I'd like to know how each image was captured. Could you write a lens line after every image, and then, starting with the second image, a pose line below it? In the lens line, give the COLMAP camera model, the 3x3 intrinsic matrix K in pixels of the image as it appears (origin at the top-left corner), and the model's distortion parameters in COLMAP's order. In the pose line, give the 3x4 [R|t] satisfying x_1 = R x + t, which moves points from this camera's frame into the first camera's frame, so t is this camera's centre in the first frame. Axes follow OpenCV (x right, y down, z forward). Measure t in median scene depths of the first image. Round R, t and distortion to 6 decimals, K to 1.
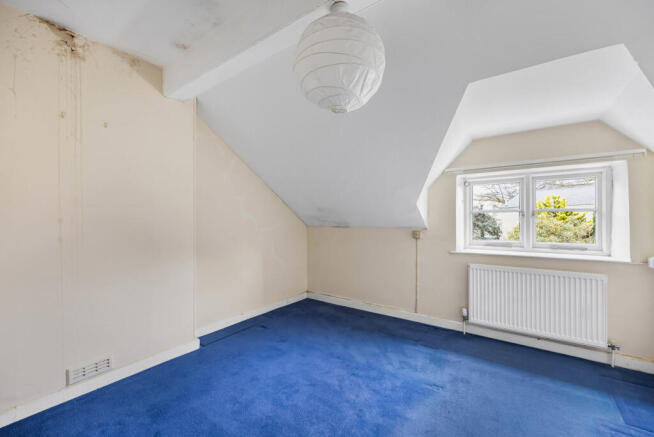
lens RADIAL K [[266.9, 0, 328.8], [0, 266.9, 221.3], [0, 0, 1]] dist [0.001601, 0.000461]
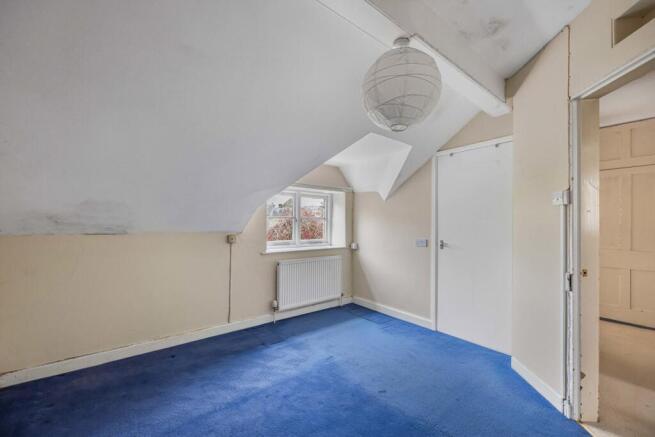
lens RADIAL K [[267.3, 0, 331.9], [0, 267.3, 223.4], [0, 0, 1]] dist [0.001601, 0.000461]
pose [[0.267433, 0.007352, 0.963549, -0.584053], [-0.002241, 0.999973, -0.007008, -0.000413], [-0.963574, -0.000285, 0.267442, 0.486642]]
